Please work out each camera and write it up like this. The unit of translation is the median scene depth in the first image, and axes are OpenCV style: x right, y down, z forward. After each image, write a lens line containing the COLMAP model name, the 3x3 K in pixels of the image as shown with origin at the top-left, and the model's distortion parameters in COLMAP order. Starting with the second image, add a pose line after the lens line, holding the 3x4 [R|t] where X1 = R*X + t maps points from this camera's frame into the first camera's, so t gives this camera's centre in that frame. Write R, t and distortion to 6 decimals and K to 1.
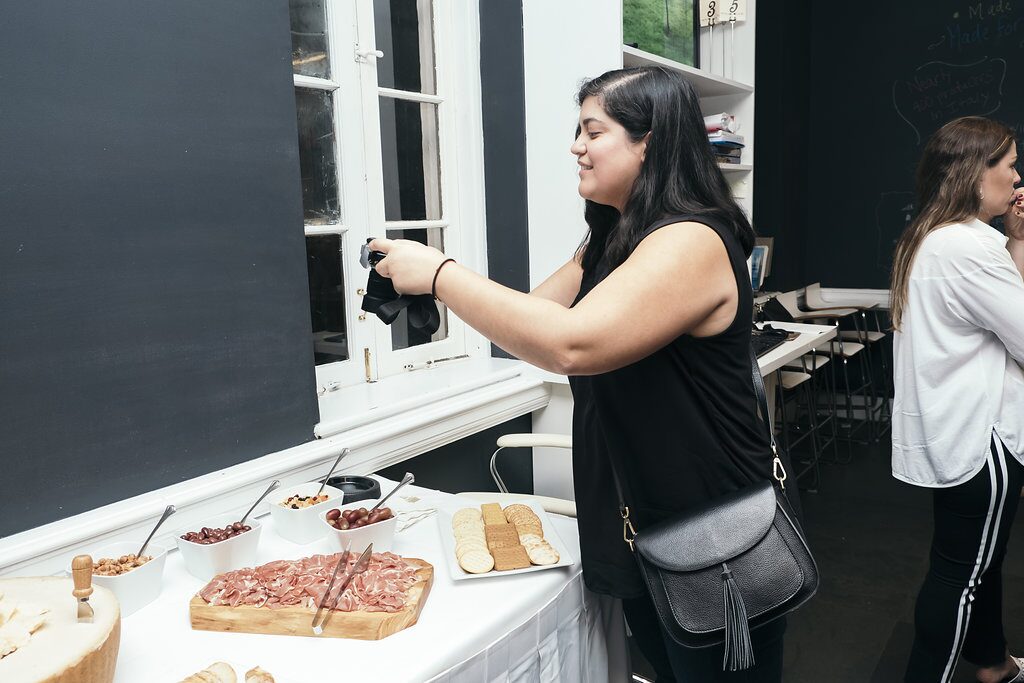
lens RADIAL K [[802.8, 0, 549.4], [0, 802.8, 340.1], [0, 0, 1]] dist [-0.039798, 0.037674]
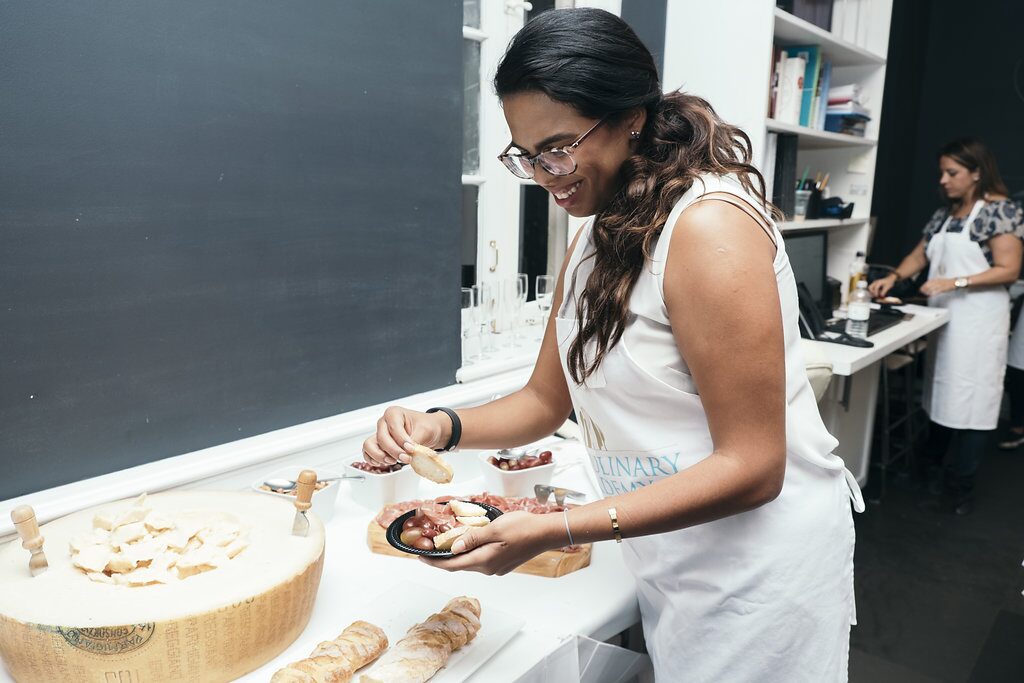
lens RADIAL K [[802.8, 0, 549.4], [0, 802.8, 340.1], [0, 0, 1]] dist [-0.039798, 0.037674]
pose [[0.995567, 0.067566, -0.065427, -0.110878], [-0.064899, 0.997005, 0.042055, 0.017358], [0.068073, -0.037623, 0.996971, -0.011601]]
